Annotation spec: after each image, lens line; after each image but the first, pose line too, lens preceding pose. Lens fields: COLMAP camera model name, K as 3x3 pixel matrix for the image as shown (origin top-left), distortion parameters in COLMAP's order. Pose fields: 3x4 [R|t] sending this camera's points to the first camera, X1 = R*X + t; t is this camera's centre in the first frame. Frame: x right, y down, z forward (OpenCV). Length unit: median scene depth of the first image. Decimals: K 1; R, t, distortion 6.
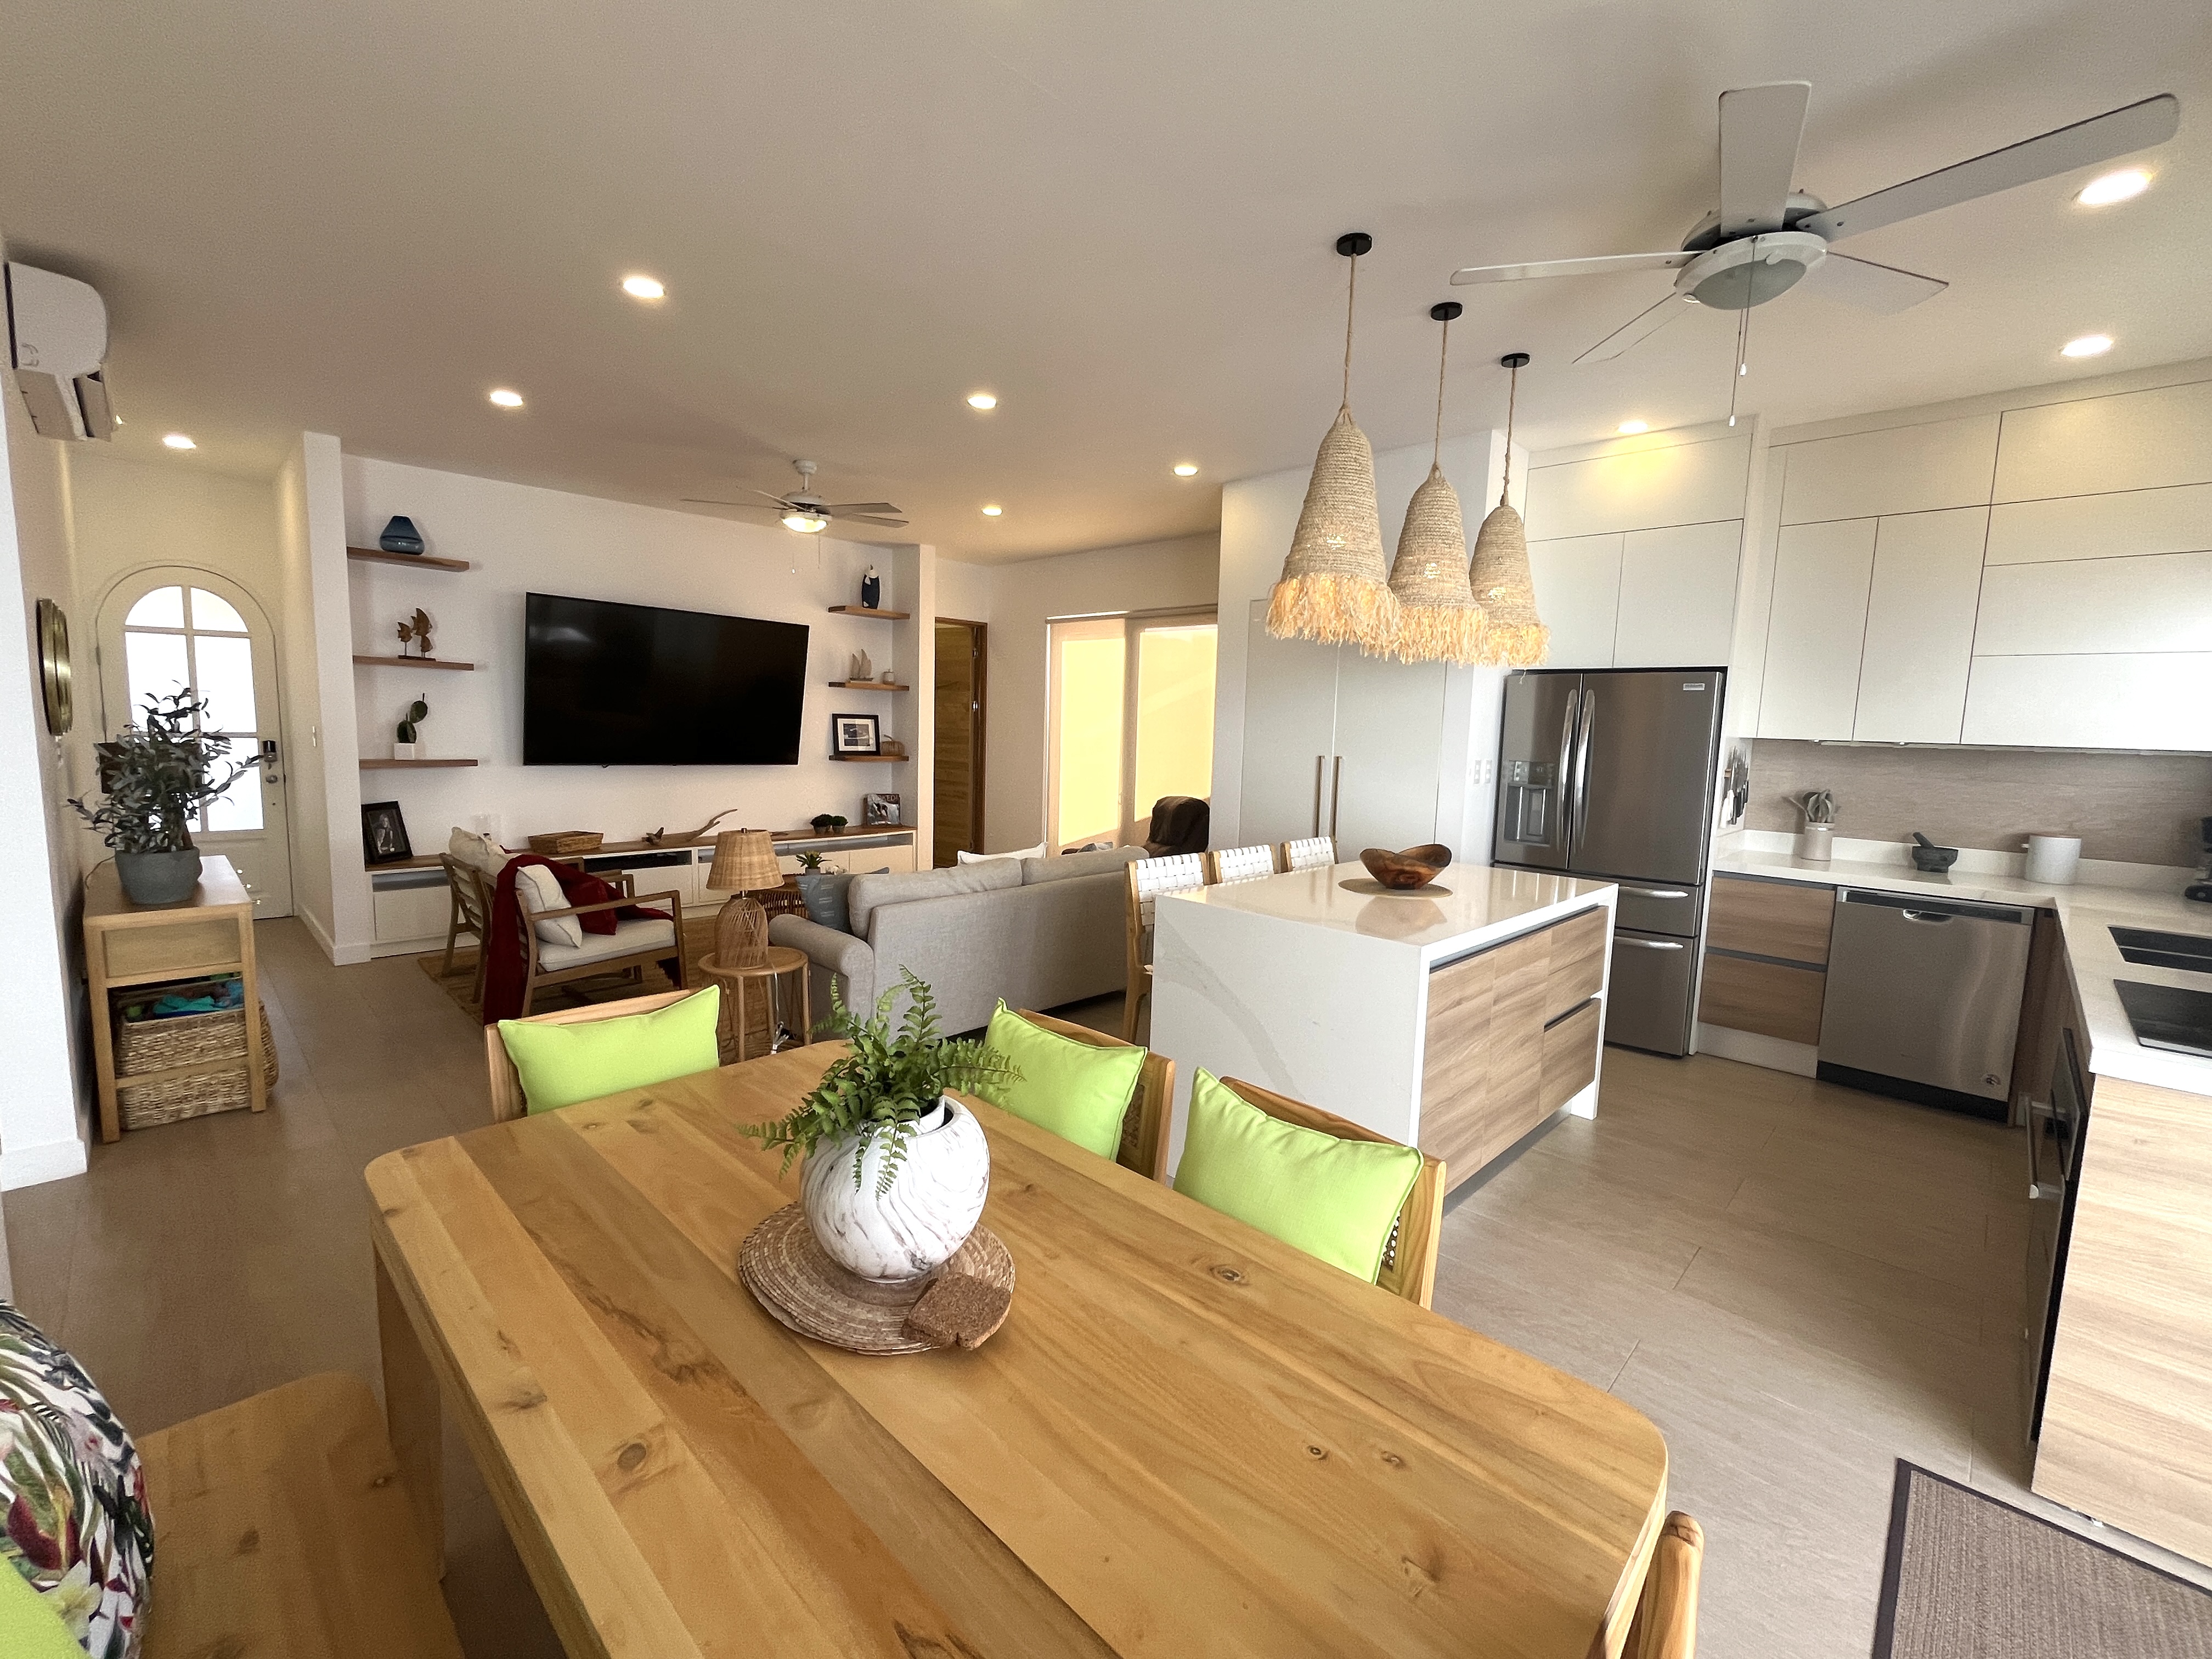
lens RADIAL K [[934.9, 0, 1101.3], [0, 934.9, 823.7], [0, 0, 1]] dist [-0.000531, -0.000643]
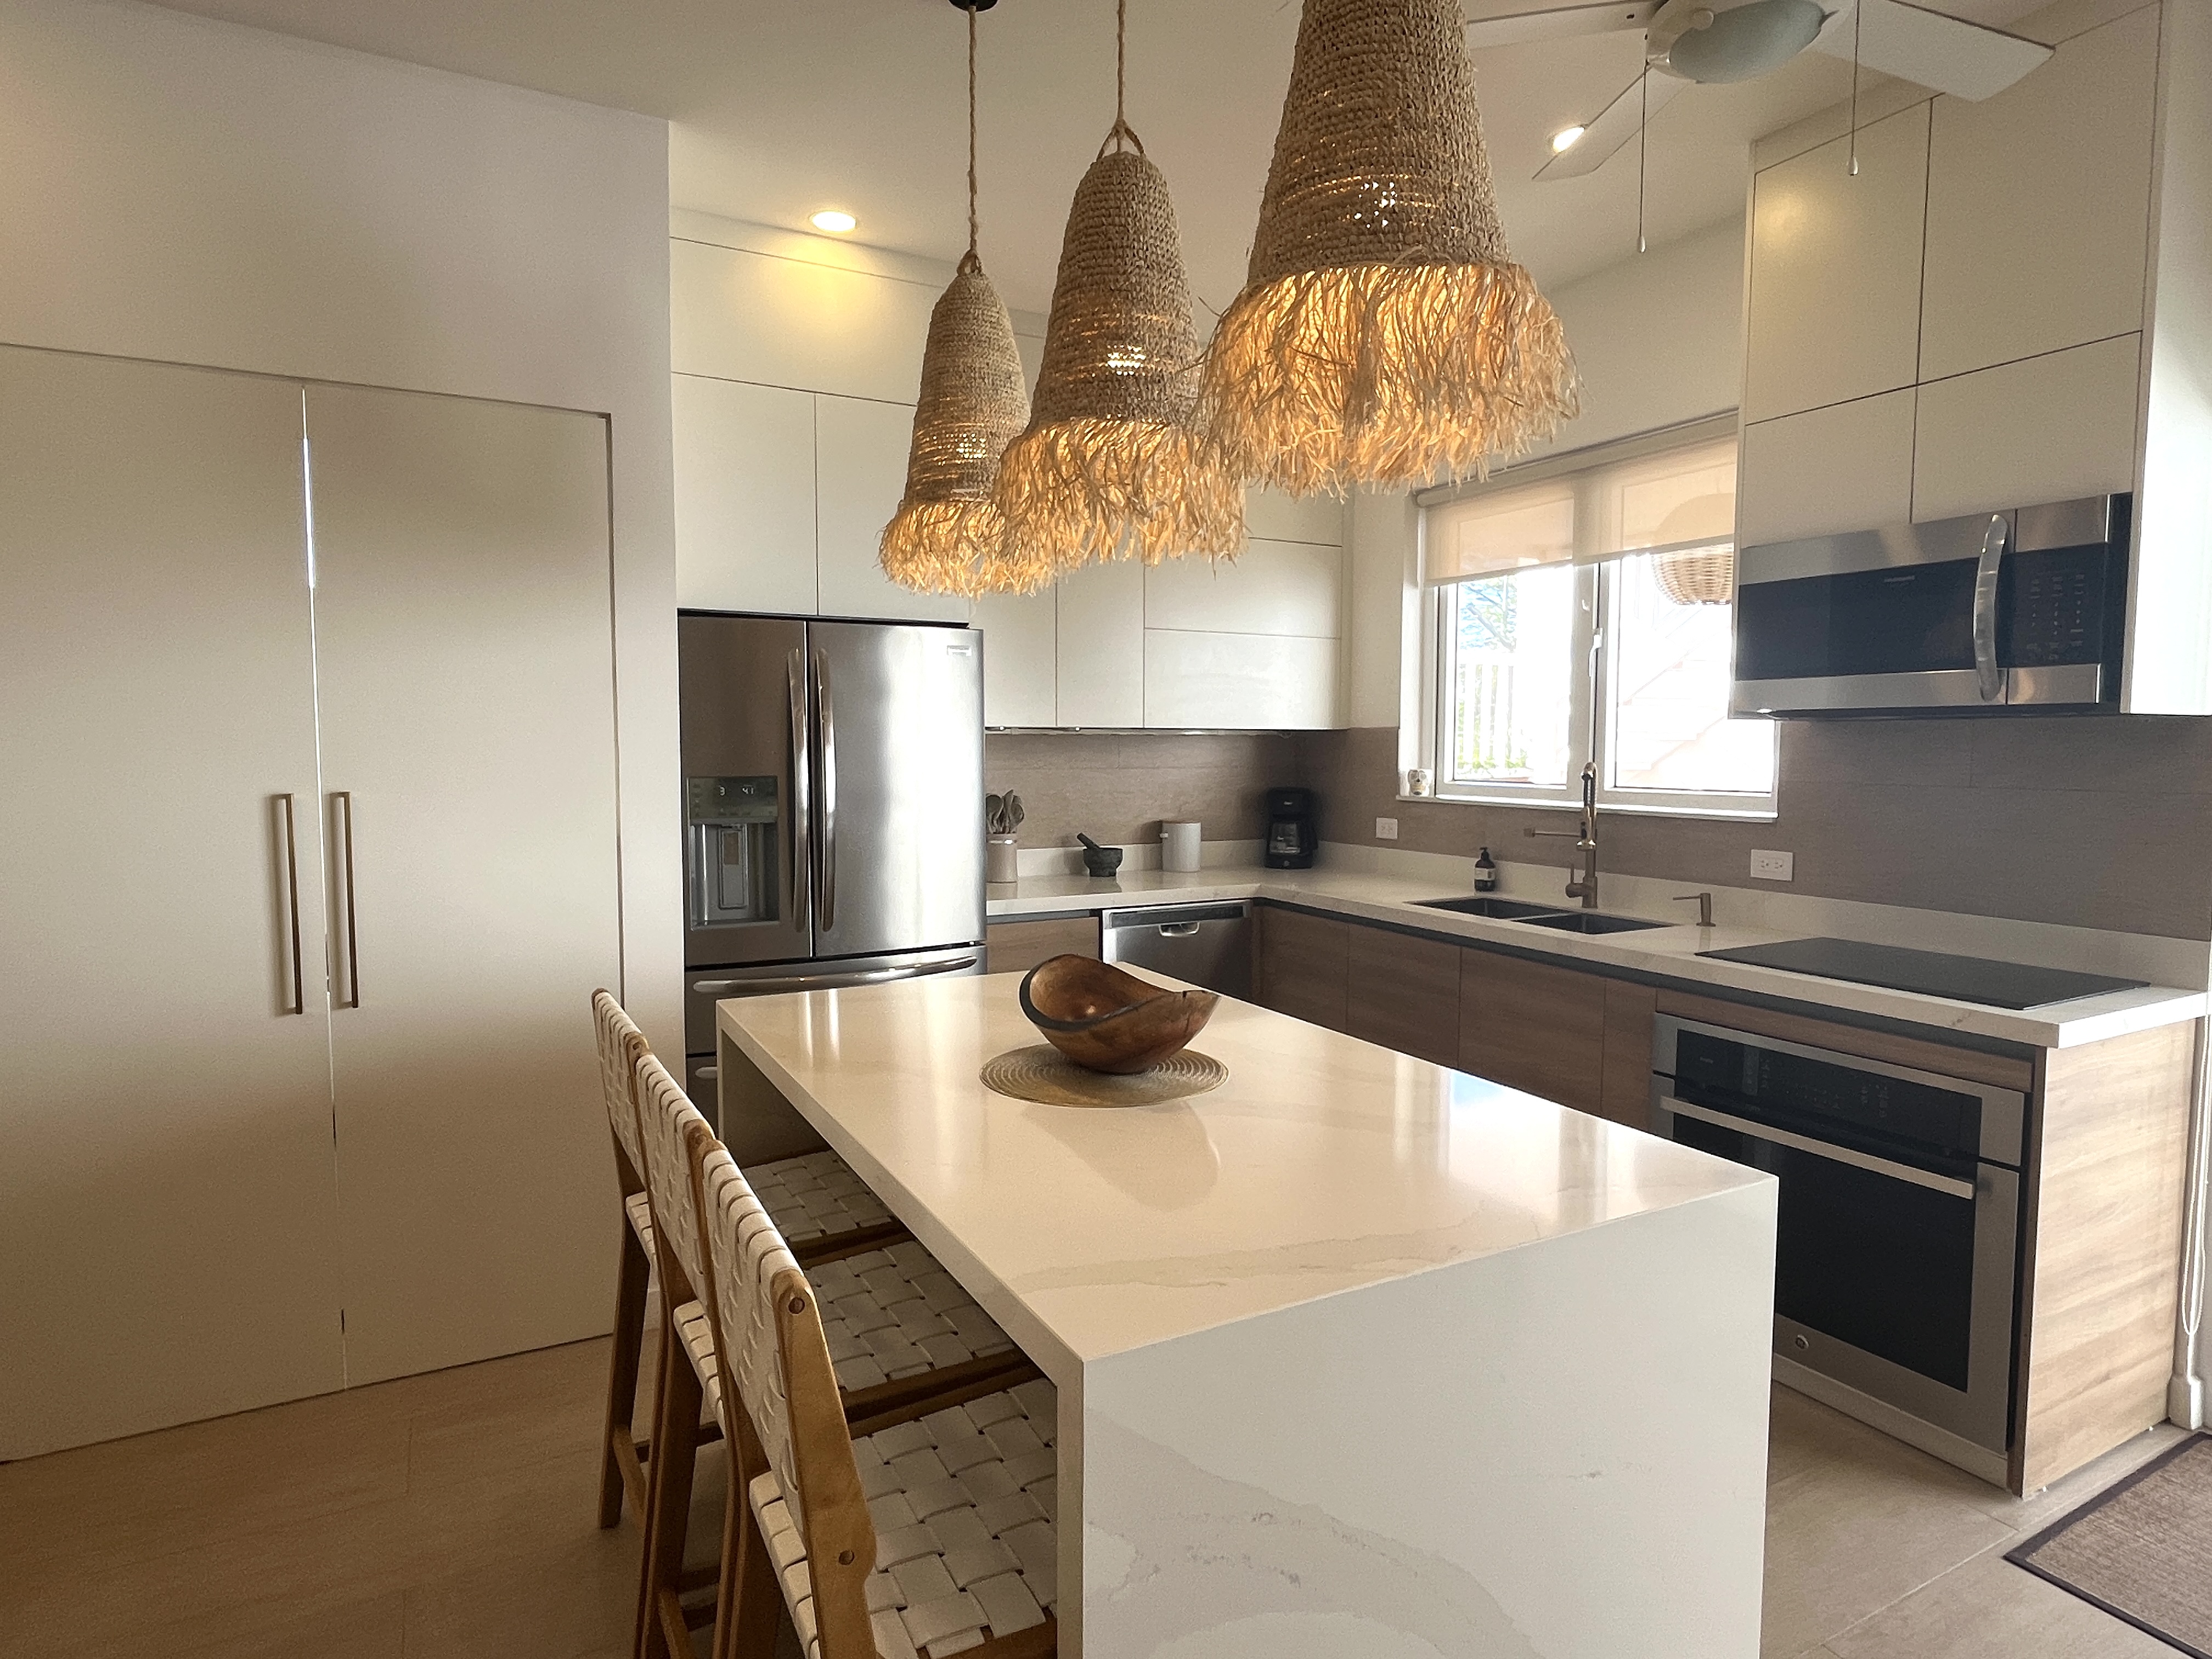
lens RADIAL K [[1225.7, 0, 1101.5], [0, 1225.7, 817.0], [0, 0, 1]] dist [-0.001583, 0.001489]
pose [[0.297649, -0.086035, 0.950791, -0.131829], [0.112350, 0.992167, 0.054607, -0.047830], [-0.948041, 0.090568, 0.304984, 0.479693]]
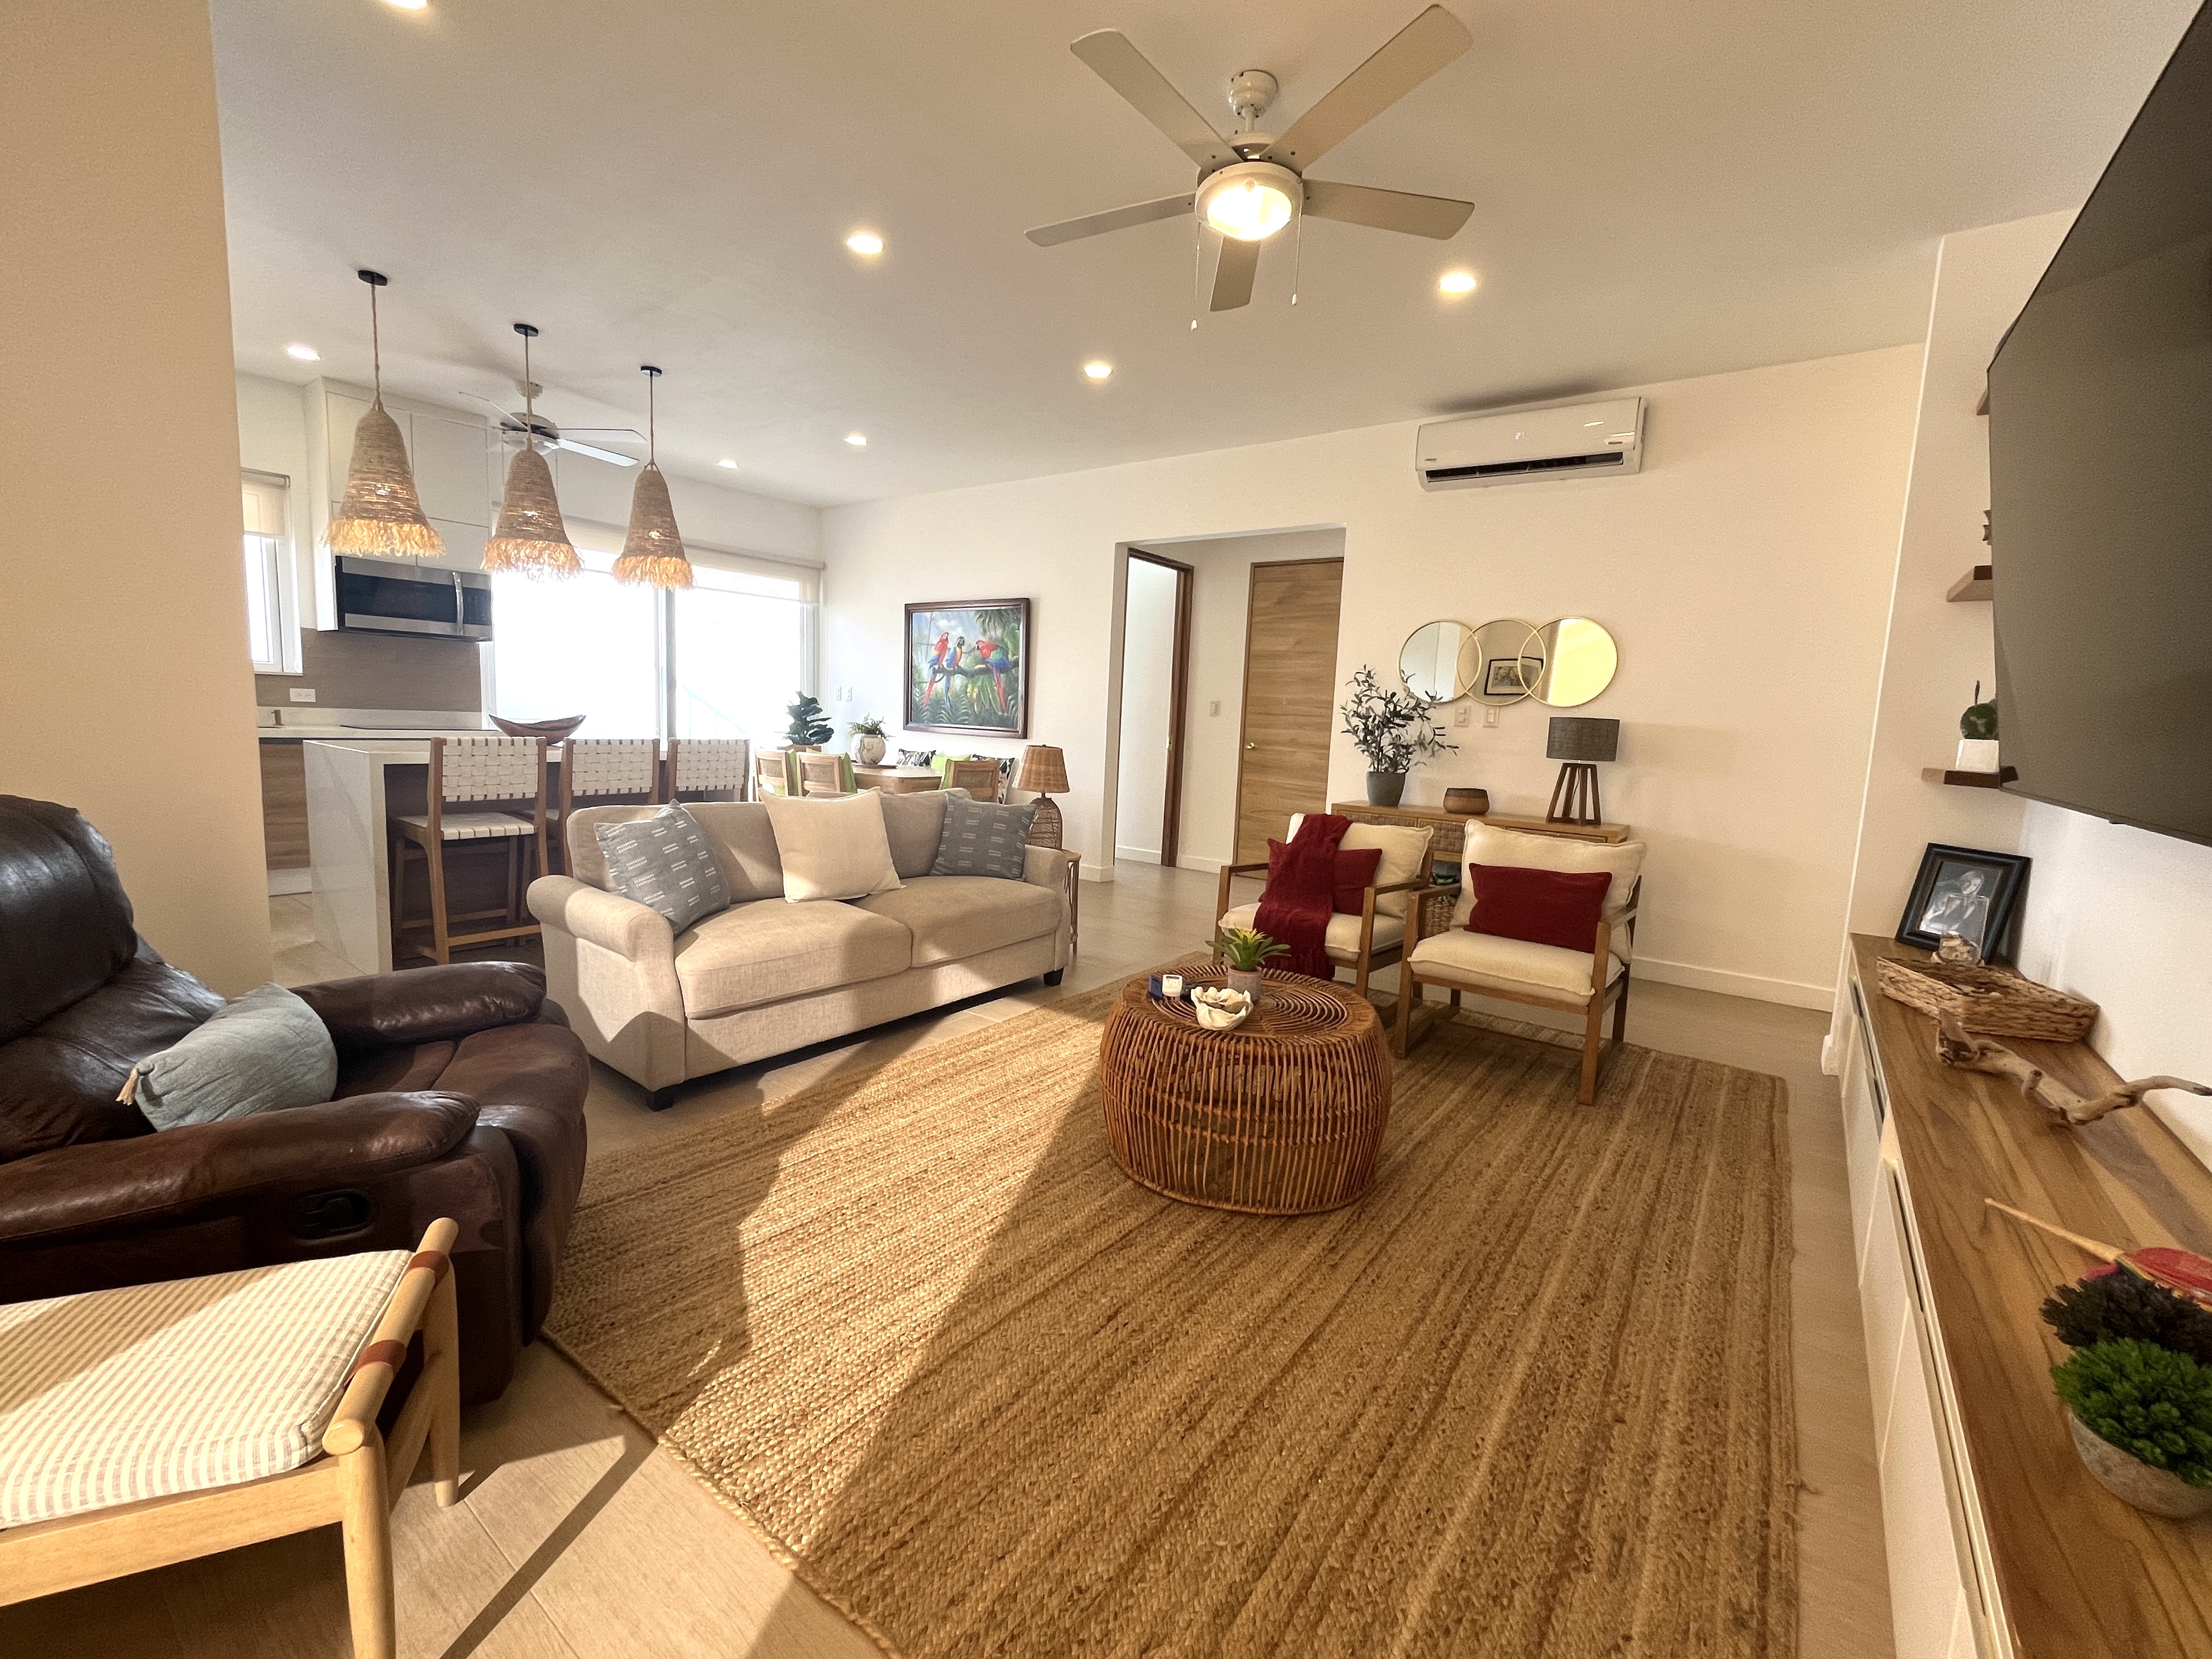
lens RADIAL K [[929.9, 0, 1096.6], [0, 929.9, 825.7], [0, 0, 1]] dist [-0.002162, -0.000428]
pose [[-0.989165, -0.054512, -0.136315, -0.183029], [-0.084320, 0.971038, 0.223552, -0.113561], [0.120181, 0.232624, -0.965113, 1.444638]]
